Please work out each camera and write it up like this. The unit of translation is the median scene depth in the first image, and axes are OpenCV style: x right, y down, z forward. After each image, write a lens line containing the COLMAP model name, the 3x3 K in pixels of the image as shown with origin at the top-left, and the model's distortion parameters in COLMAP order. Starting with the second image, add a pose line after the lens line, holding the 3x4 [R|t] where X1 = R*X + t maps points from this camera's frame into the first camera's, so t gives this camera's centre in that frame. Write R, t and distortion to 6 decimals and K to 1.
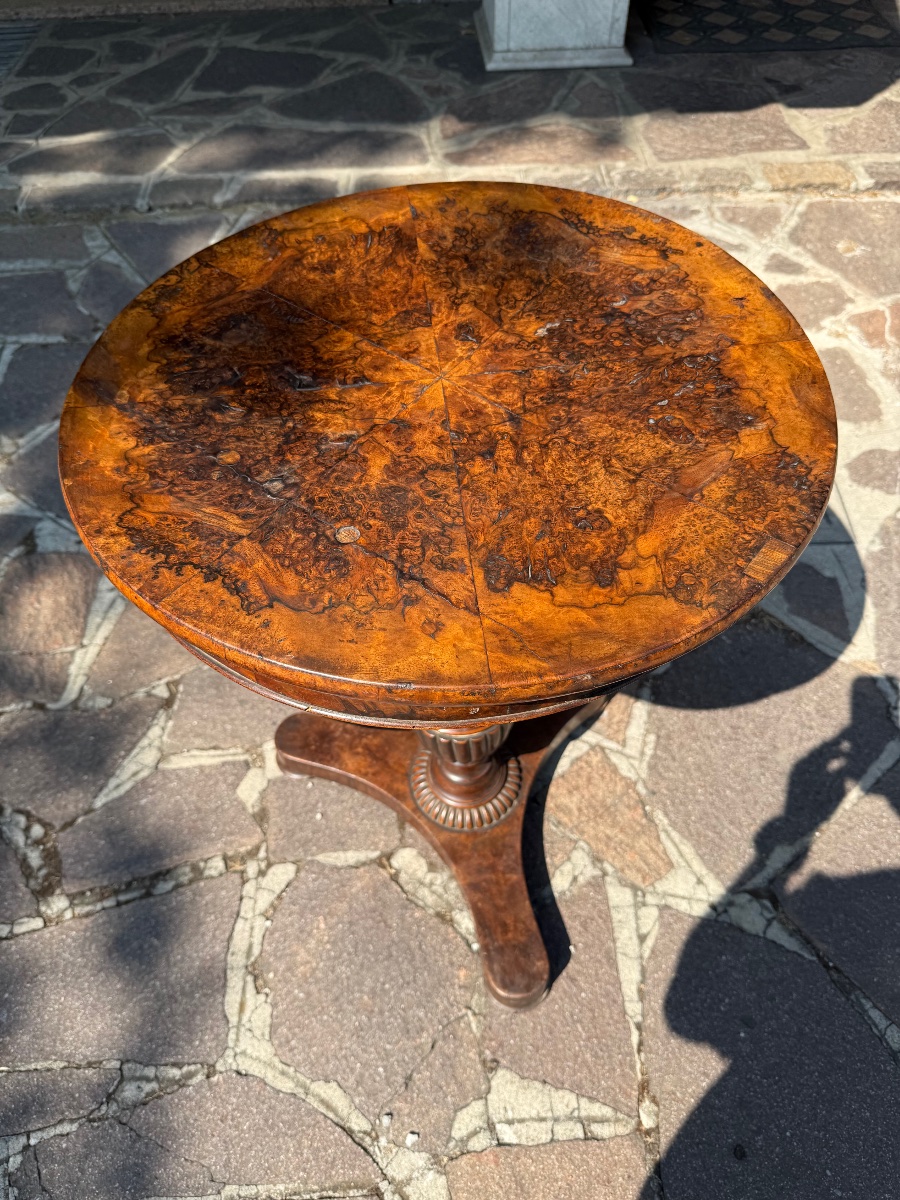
lens RADIAL K [[842.0, 0, 410.0], [0, 842.0, 602.9], [0, 0, 1]] dist [0.036523, -0.063066]
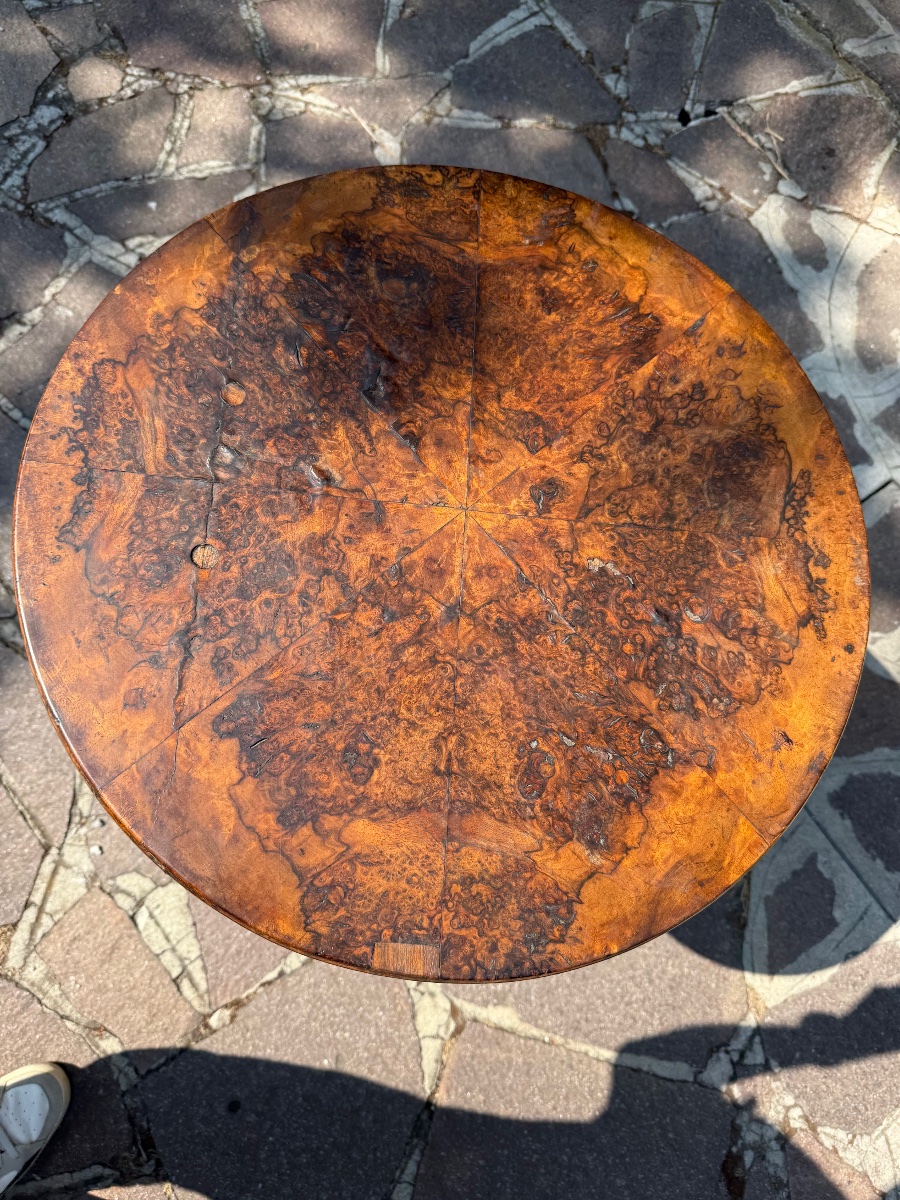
lens RADIAL K [[834.3, 0, 454.4], [0, 834.3, 558.0], [0, 0, 1]] dist [0.047815, -0.080169]
pose [[0.583179, 0.799157, -0.145777, 0.199840], [-0.730586, 0.594431, 0.336000, -0.526325], [0.355171, -0.089445, 0.930512, 0.185786]]
